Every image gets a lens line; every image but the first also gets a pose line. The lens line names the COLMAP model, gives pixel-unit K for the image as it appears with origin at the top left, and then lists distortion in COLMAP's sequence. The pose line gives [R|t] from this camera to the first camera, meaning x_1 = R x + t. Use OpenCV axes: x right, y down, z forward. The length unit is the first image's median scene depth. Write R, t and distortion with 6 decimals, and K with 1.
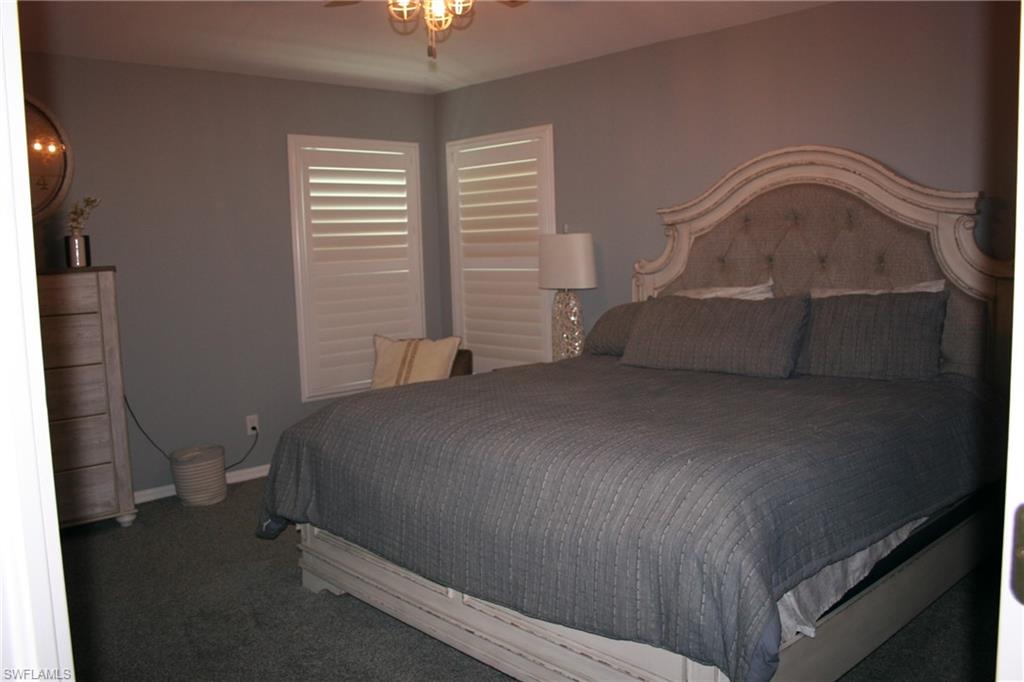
lens RADIAL K [[861.3, 0, 519.4], [0, 861.3, 341.9], [0, 0, 1]] dist [-0.143780, 0.101638]
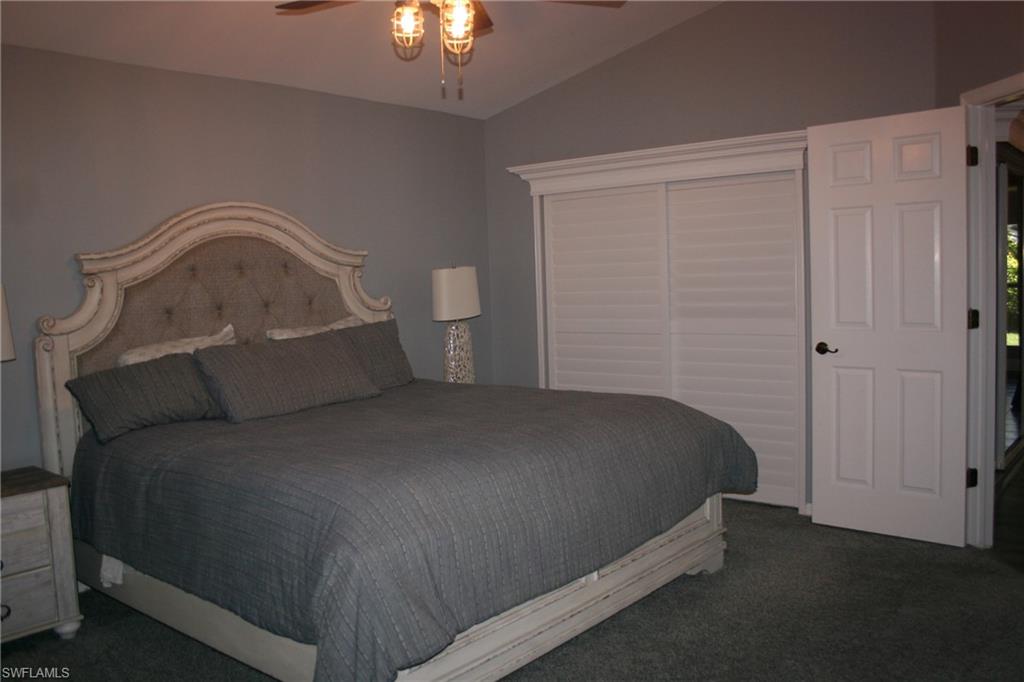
lens RADIAL K [[861.3, 0, 520.4], [0, 861.3, 339.4], [0, 0, 1]] dist [-0.143780, 0.101638]
pose [[-0.112534, -0.046387, 0.992564, -0.797820], [0.146440, 0.987228, 0.062740, -0.071750], [-0.982798, 0.152411, -0.104304, 0.780088]]
